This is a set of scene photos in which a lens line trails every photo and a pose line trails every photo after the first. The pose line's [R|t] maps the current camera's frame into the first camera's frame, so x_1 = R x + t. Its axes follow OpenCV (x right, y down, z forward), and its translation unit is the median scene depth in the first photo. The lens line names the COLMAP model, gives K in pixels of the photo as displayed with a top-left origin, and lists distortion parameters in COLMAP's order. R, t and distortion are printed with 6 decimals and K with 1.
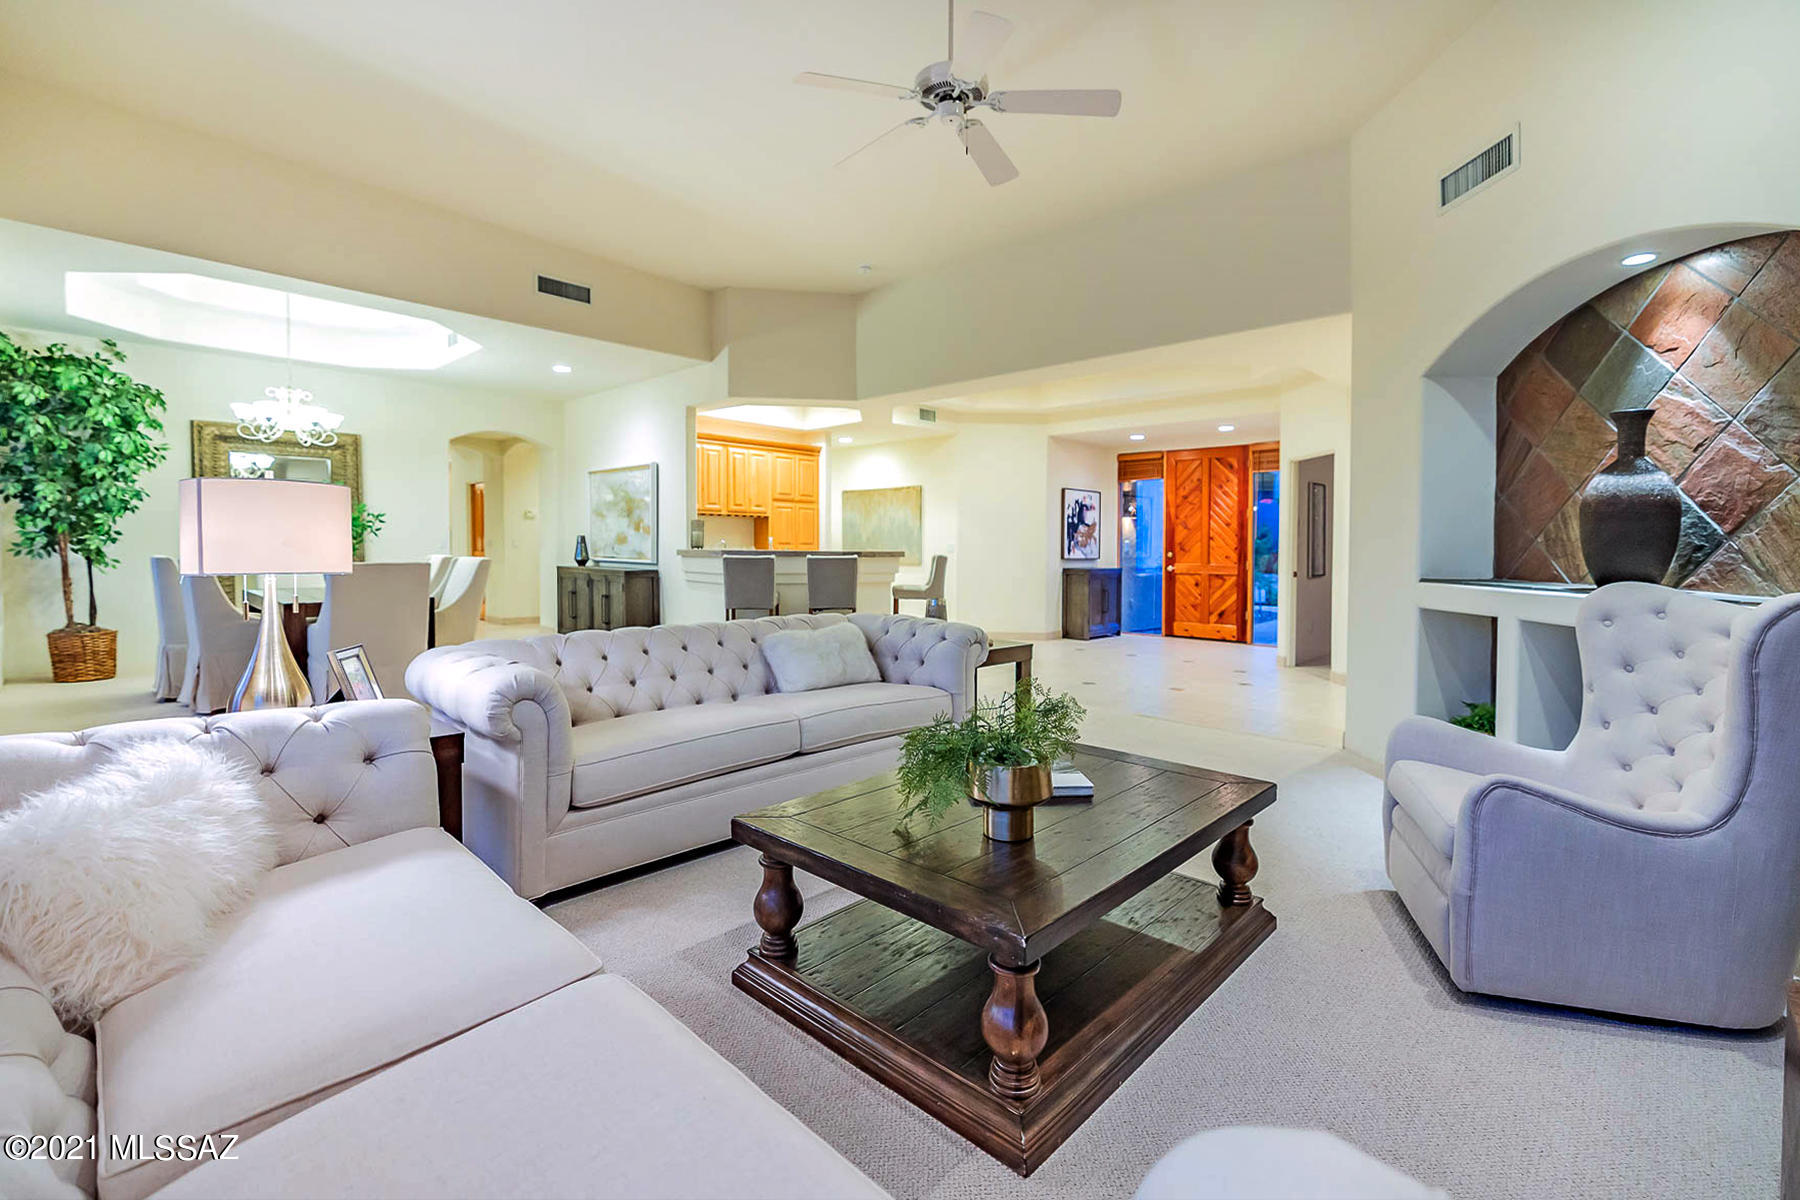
lens RADIAL K [[805.8, 0, 898.8], [0, 805.8, 614.9], [0, 0, 1]] dist [-0.018551, 0.000107]
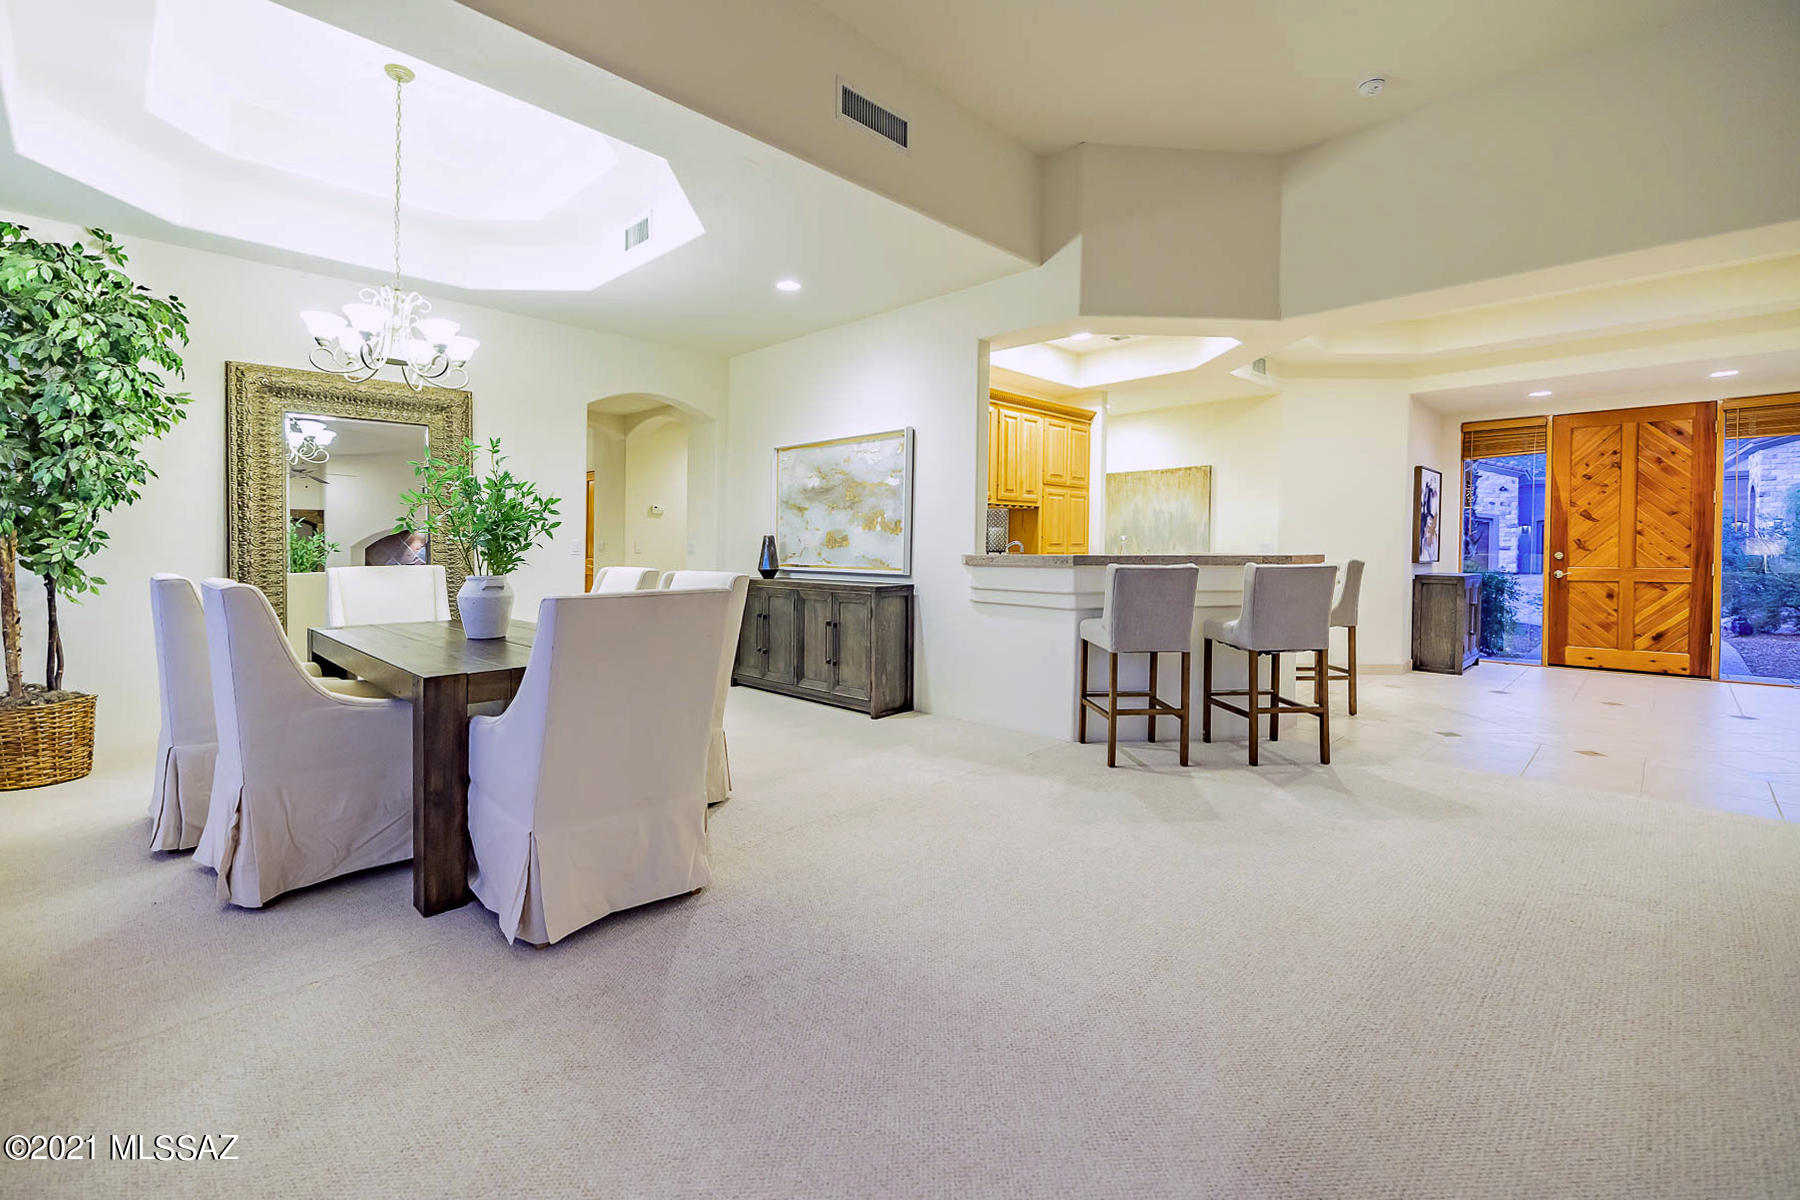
lens RADIAL K [[808.6, 0, 921.4], [0, 808.6, 580.0], [0, 0, 1]] dist [-0.009611, -0.000949]
pose [[0.999958, -0.008737, -0.002627, -0.287826], [0.008613, 0.998989, -0.044118, -0.029573], [0.003010, 0.044093, 0.999023, 0.315088]]
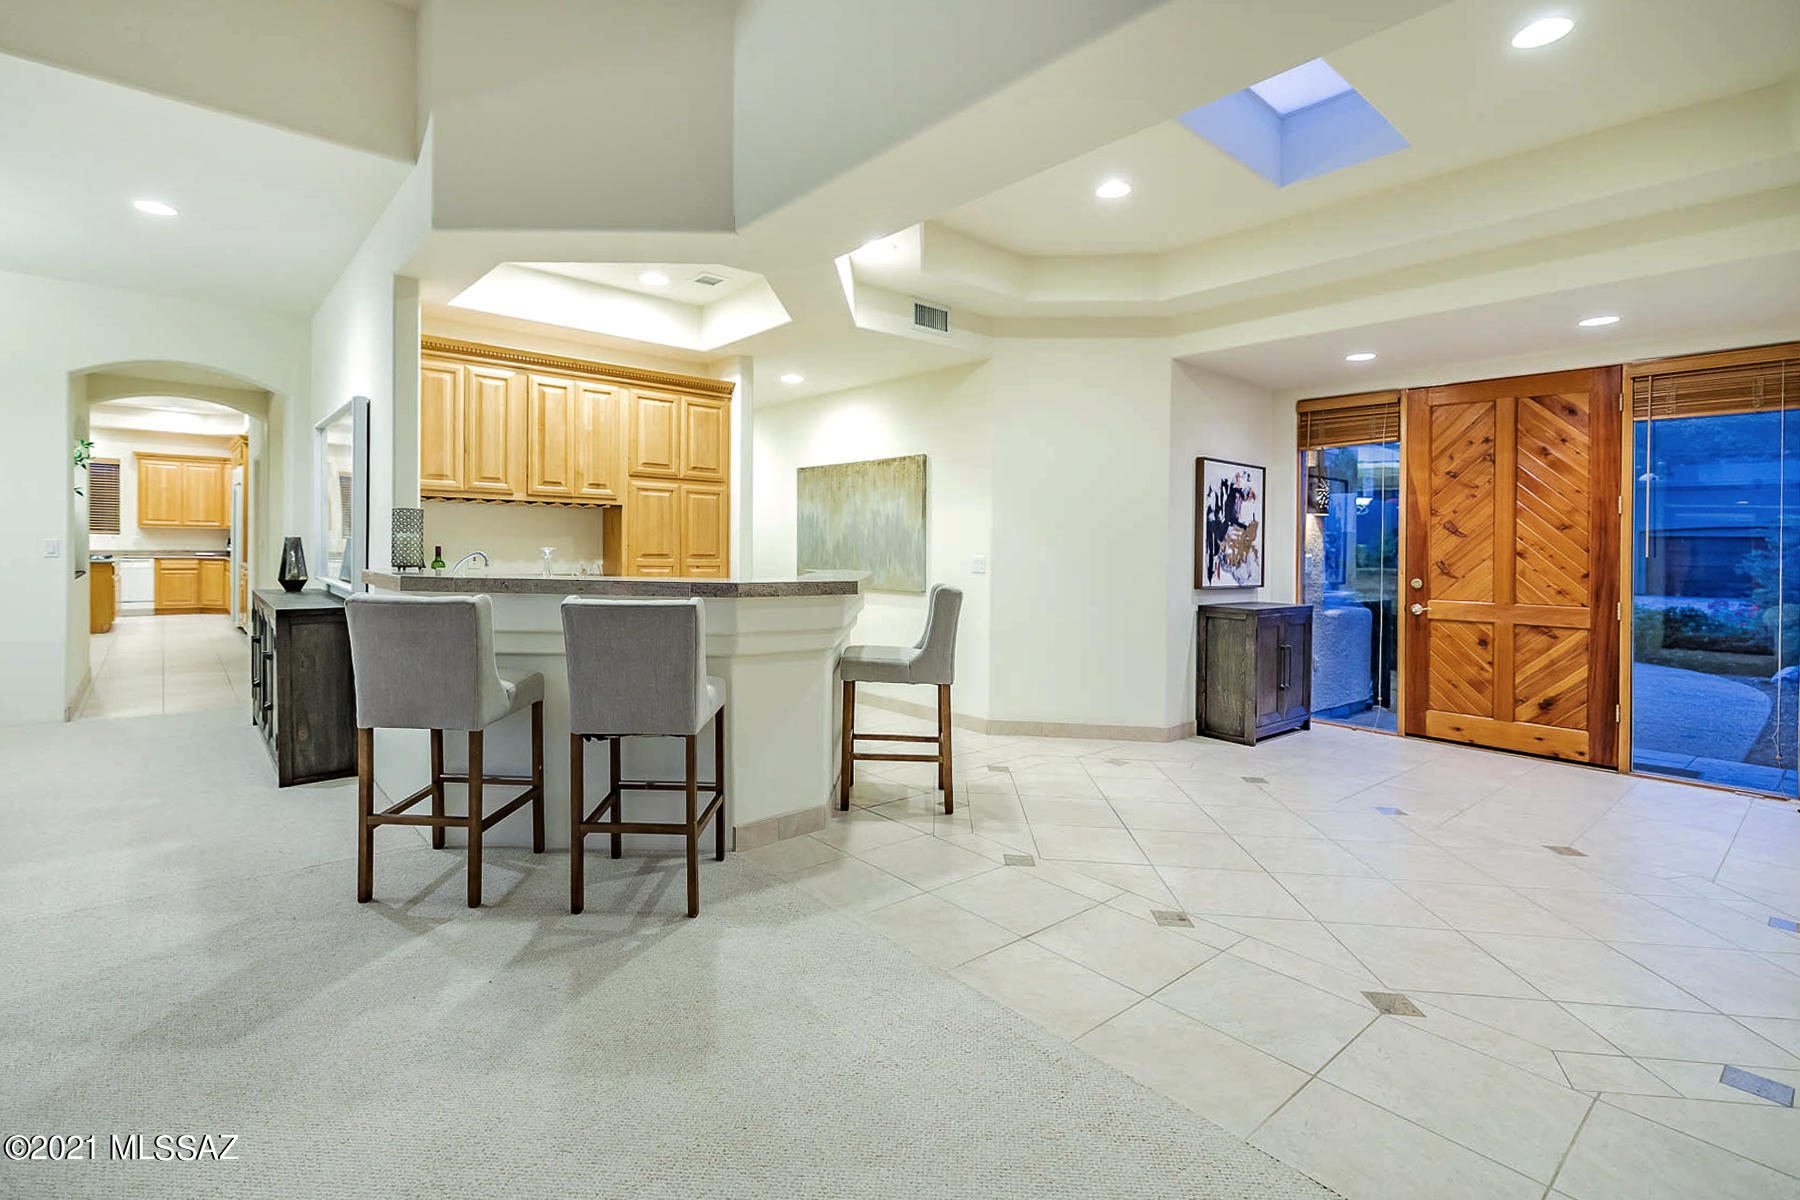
lens RADIAL K [[832.8, 0, 906.9], [0, 832.8, 560.9], [0, 0, 1]] dist [-0.002749, -0.000291]
pose [[0.994162, 0.011903, -0.107241, 0.082069], [-0.019449, 0.997386, -0.069596, -0.053524], [0.106132, 0.071276, 0.991794, 0.502382]]
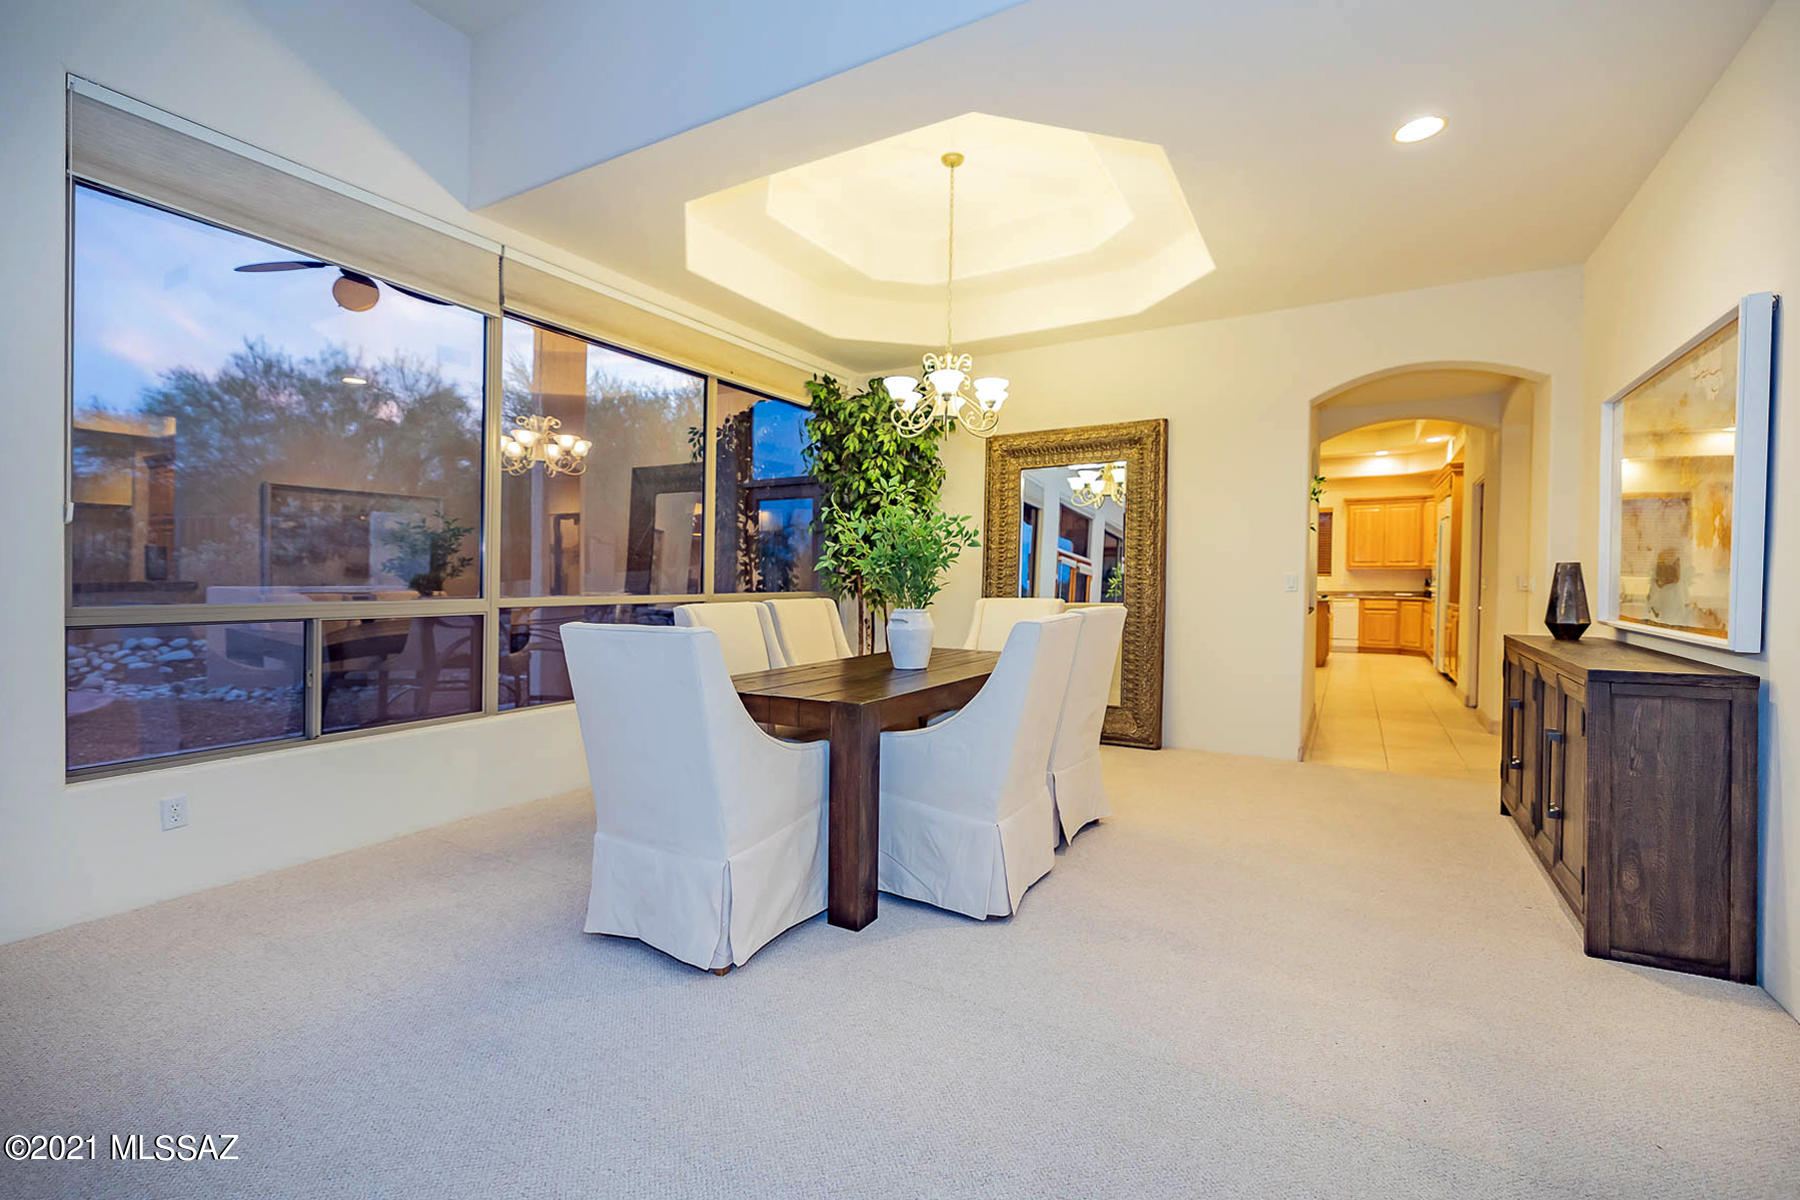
lens RADIAL K [[775.3, 0, 896.2], [0, 775.3, 603.4], [0, 0, 1]] dist [0.002460, -0.000052]
pose [[0.208452, 0.020875, -0.977810, -0.108557], [-0.087481, 0.996163, 0.002617, -0.054370], [0.974112, 0.084994, 0.209478, 0.637582]]
